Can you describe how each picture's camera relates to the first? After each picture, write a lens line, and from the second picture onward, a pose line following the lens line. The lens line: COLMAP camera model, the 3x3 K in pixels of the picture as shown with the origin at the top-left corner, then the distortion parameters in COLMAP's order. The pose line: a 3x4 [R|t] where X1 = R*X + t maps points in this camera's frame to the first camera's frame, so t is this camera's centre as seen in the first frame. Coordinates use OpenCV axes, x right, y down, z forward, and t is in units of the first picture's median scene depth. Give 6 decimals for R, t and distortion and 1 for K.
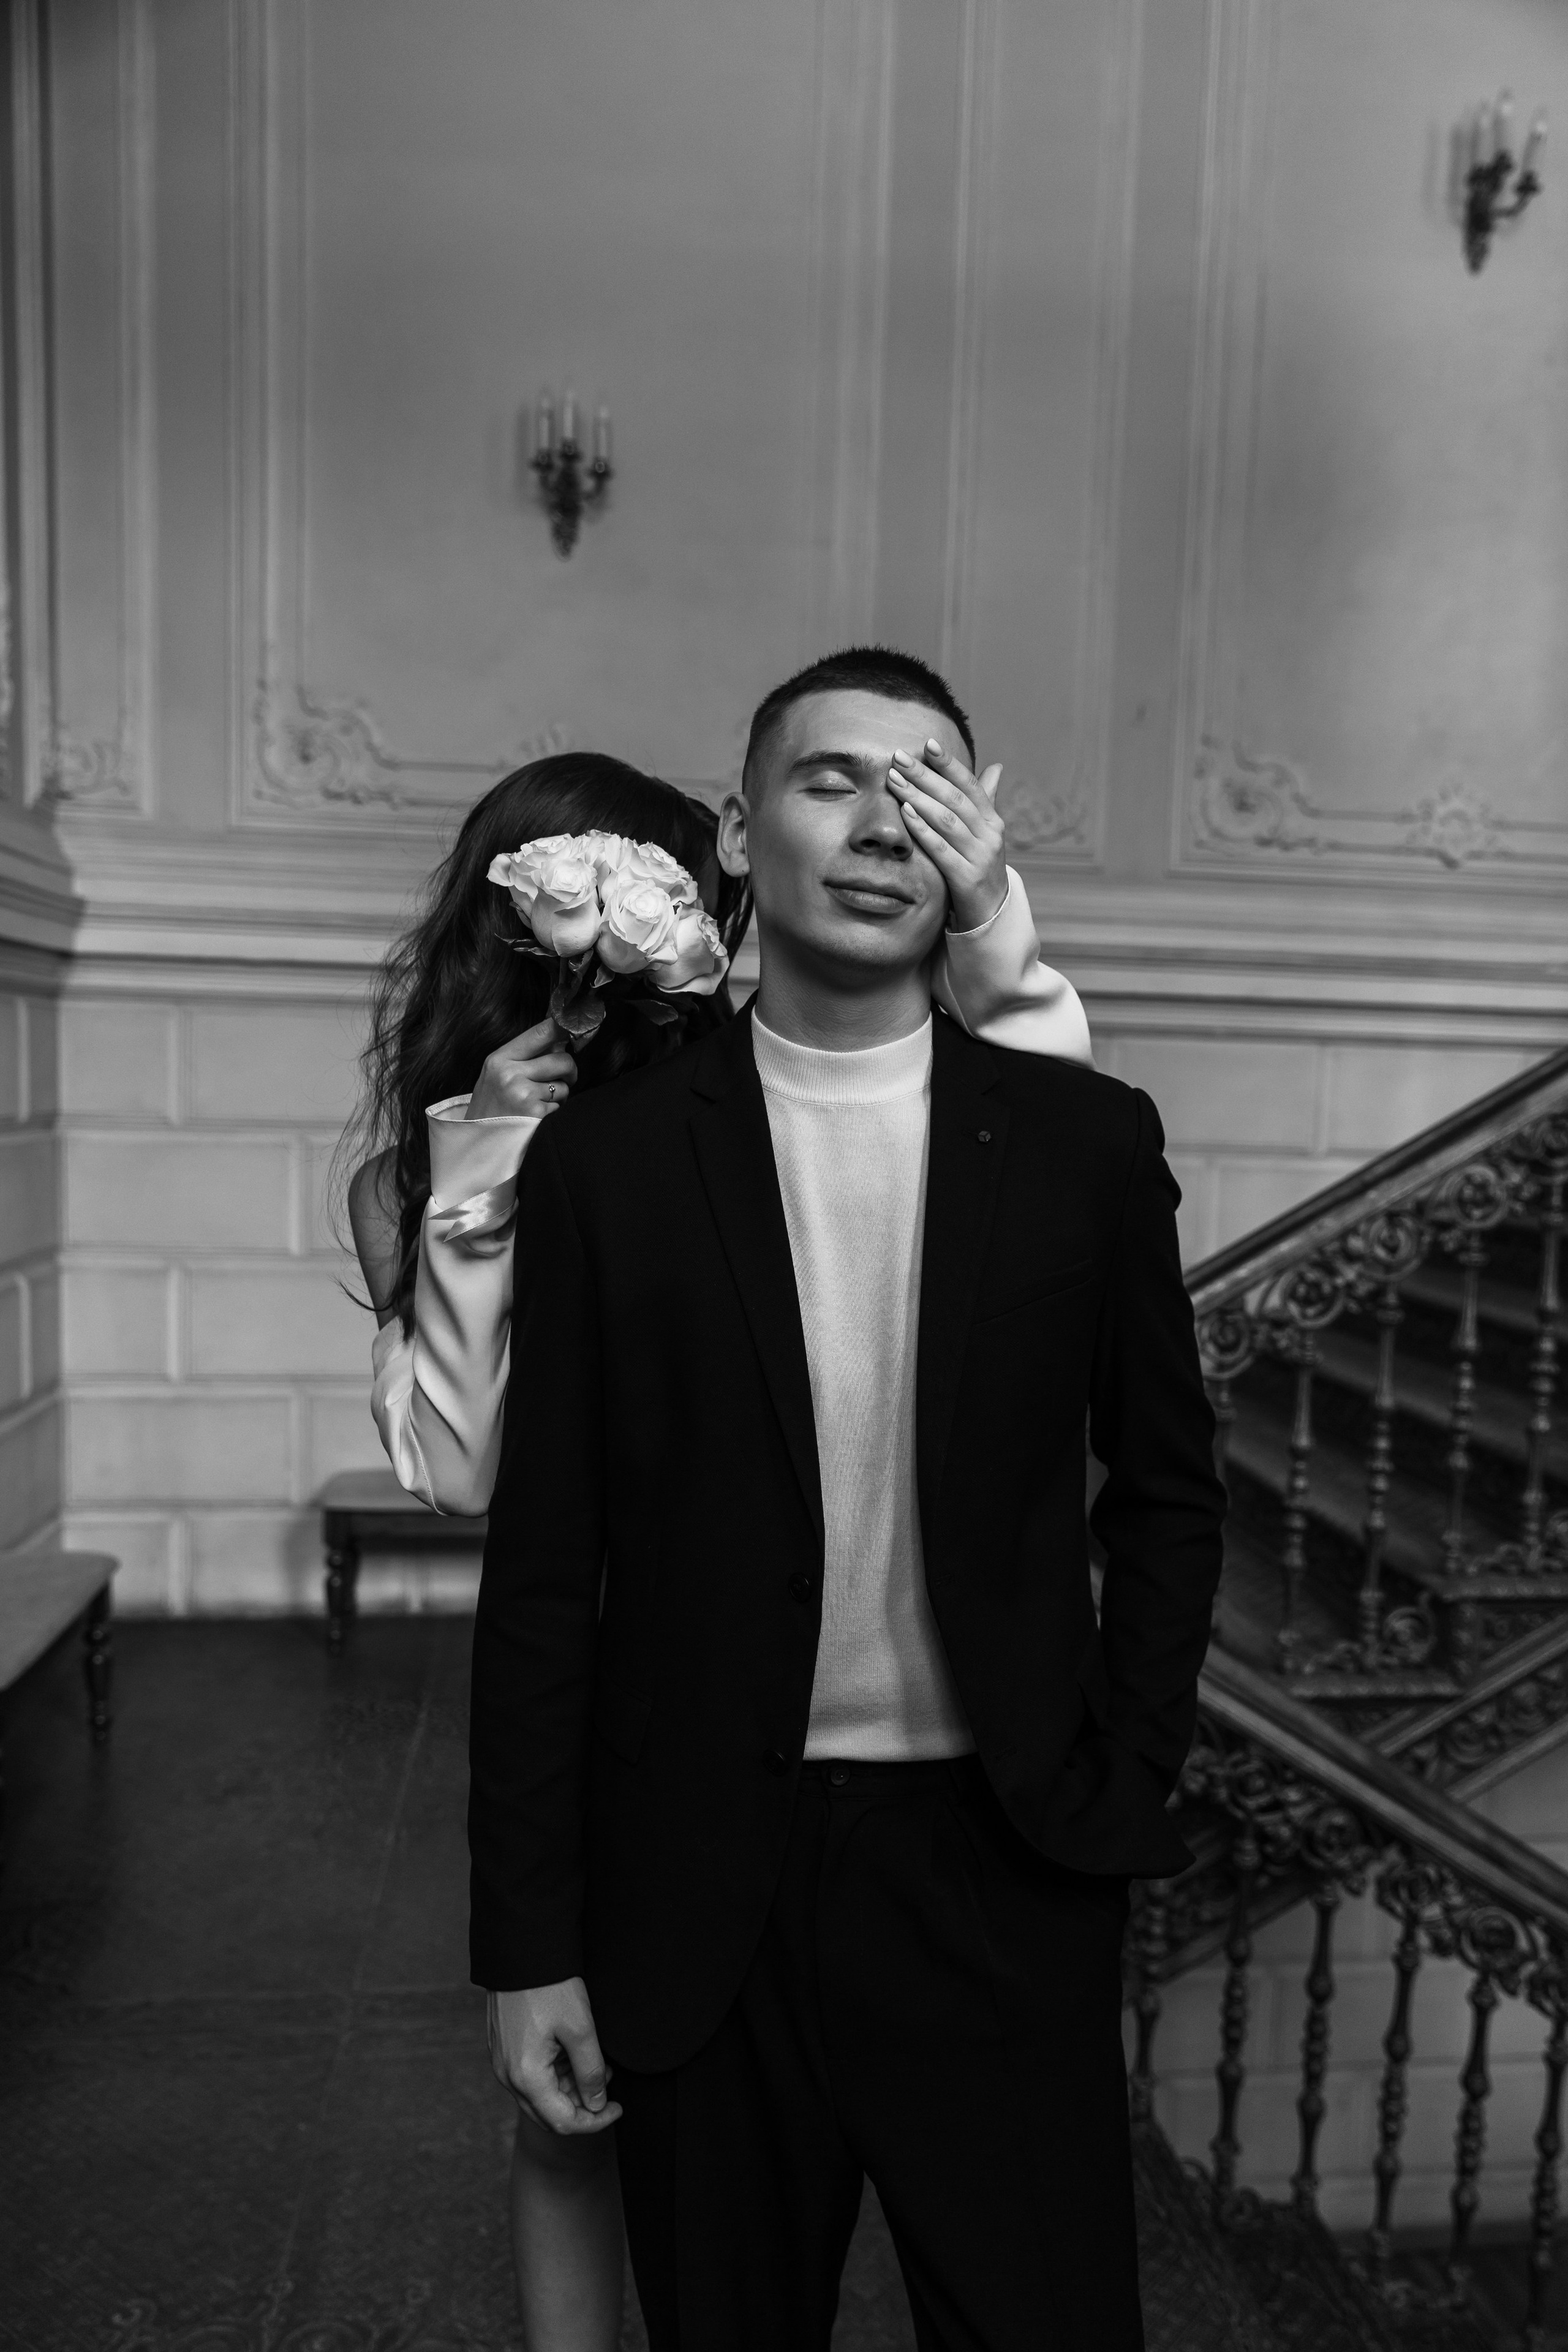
lens RADIAL K [[1903.3, 0, 888.9], [0, 1903.3, 1221.4], [0, 0, 1]] dist [0.019247, -0.019675]
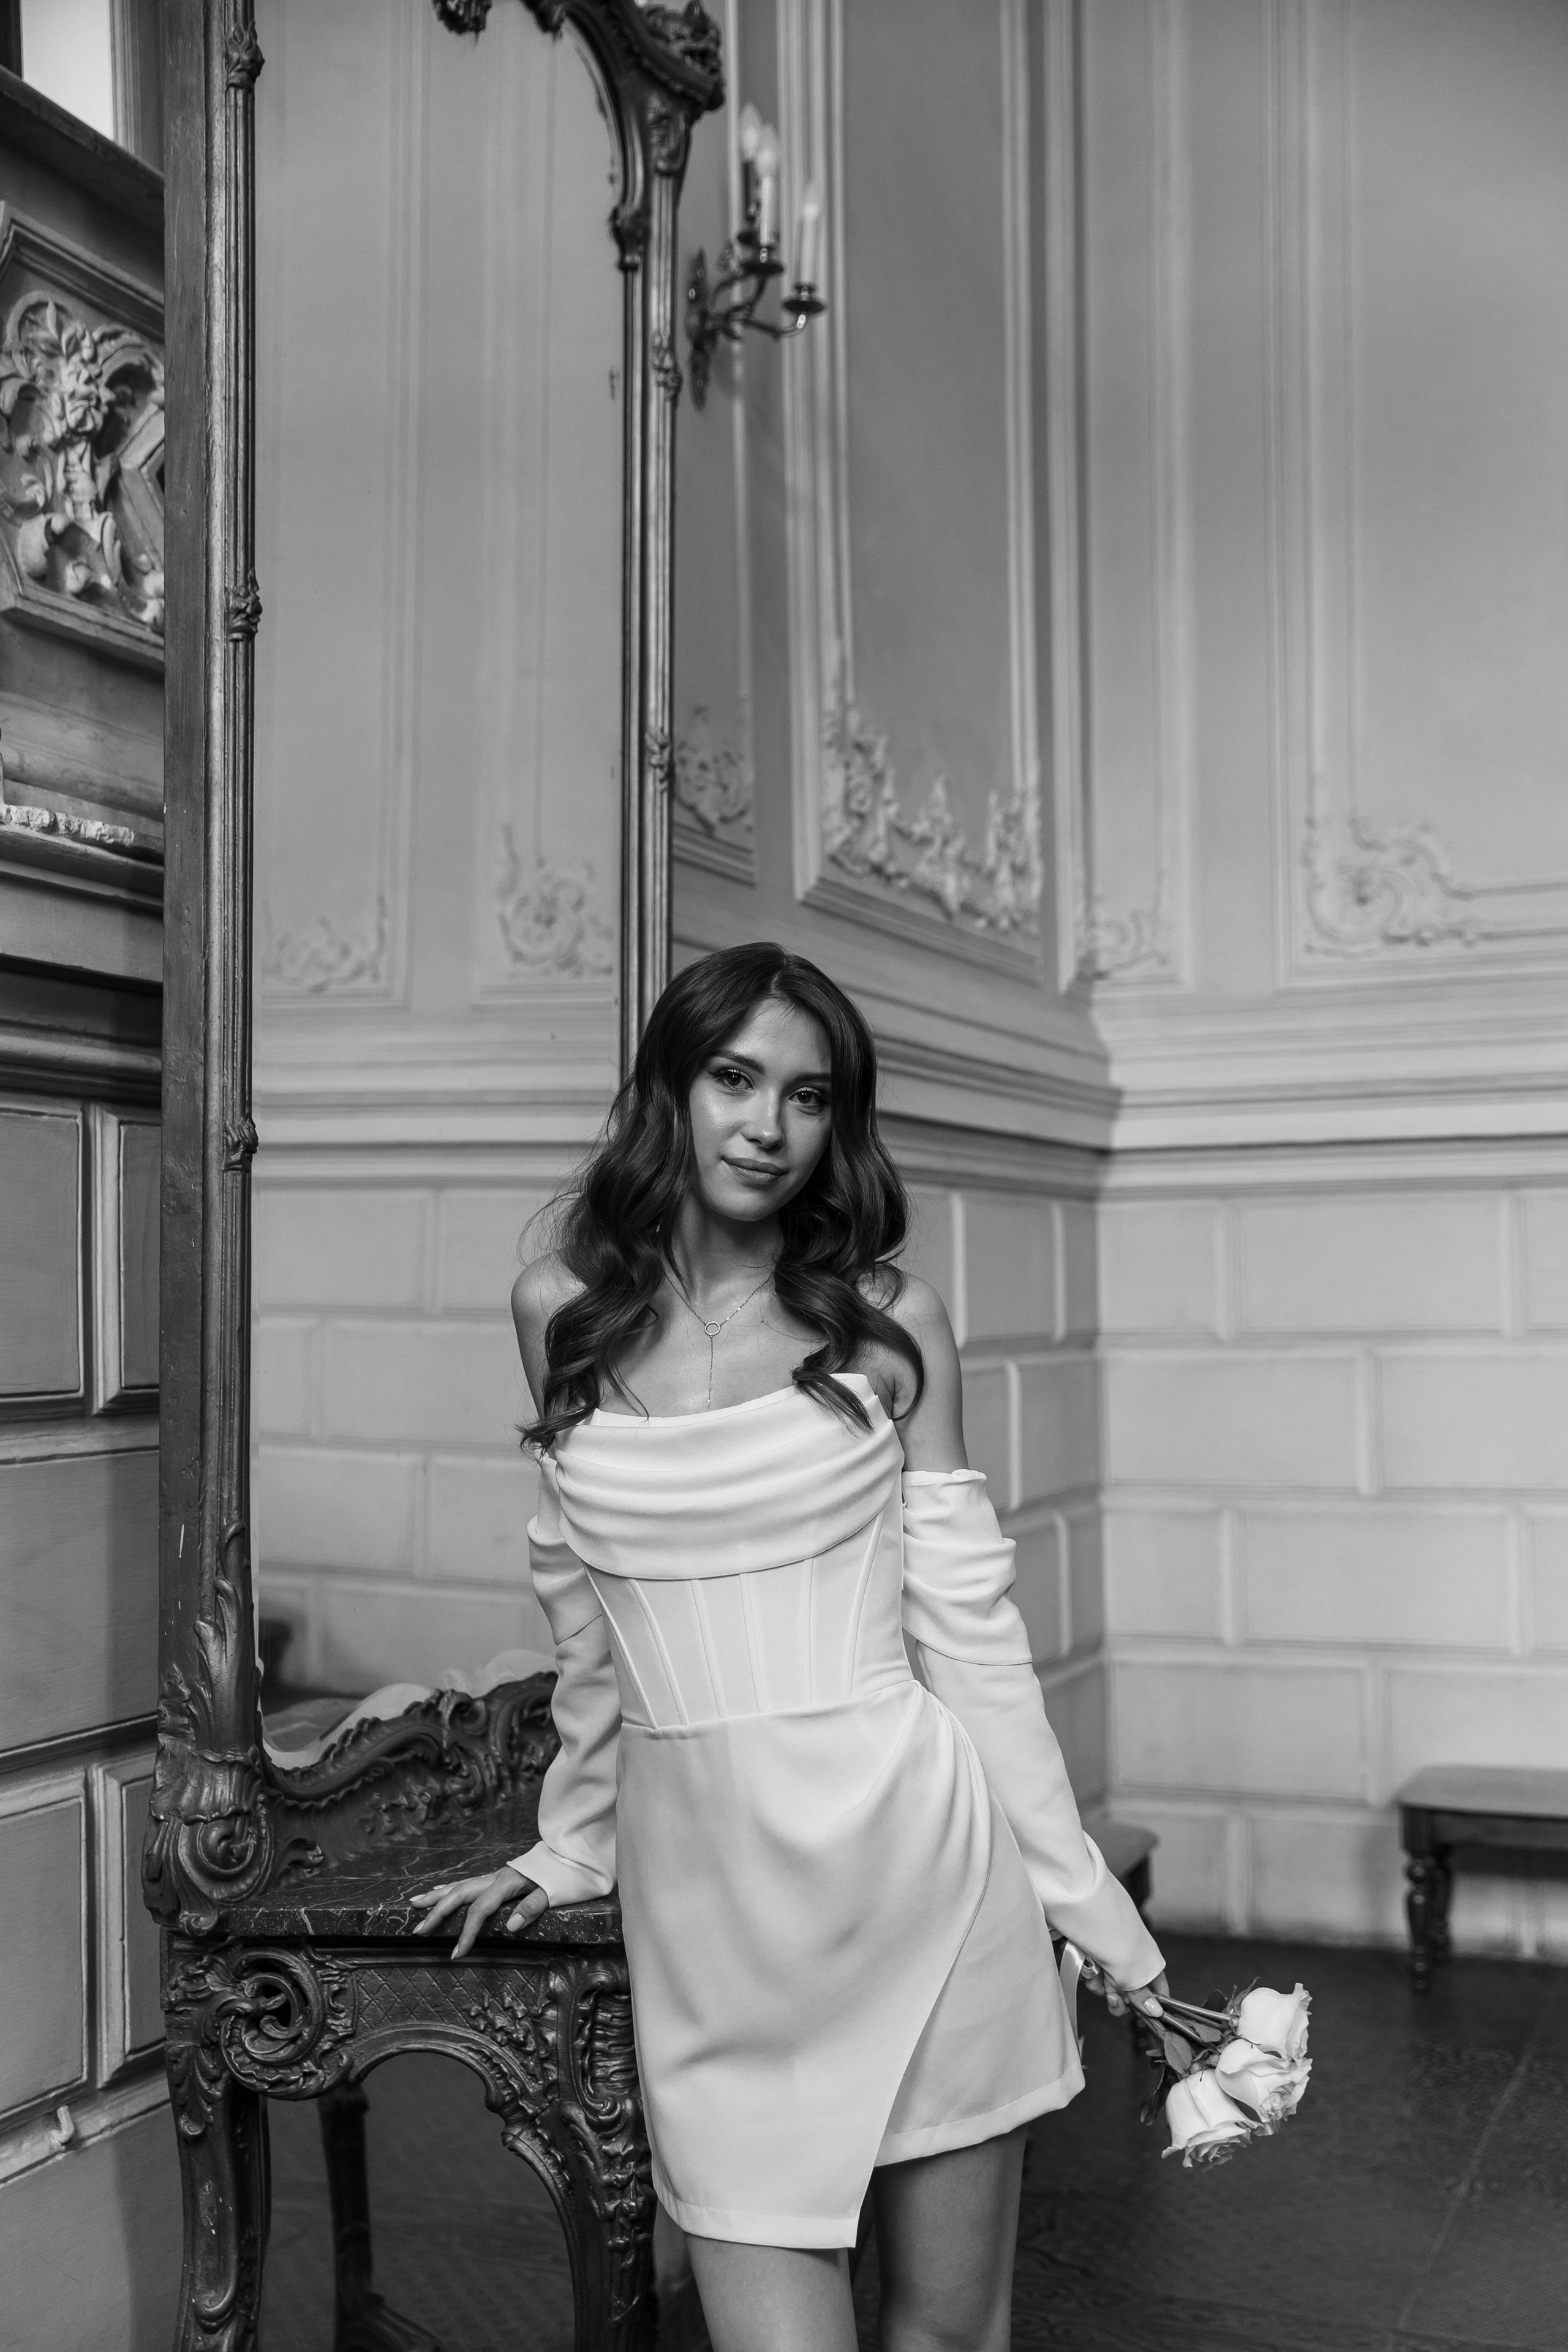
lens RADIAL K [[2590.1, 0, 786.2], [0, 2590.1, 1194.0], [0, 0, 1]] dist [0.063350, 0.000000]
pose [[0.855172, -0.058969, -0.514979, 0.060663], [-0.001587, 0.993205, -0.116363, 0.019963], [0.518342, 0.100328, 0.849268, -0.093938]]
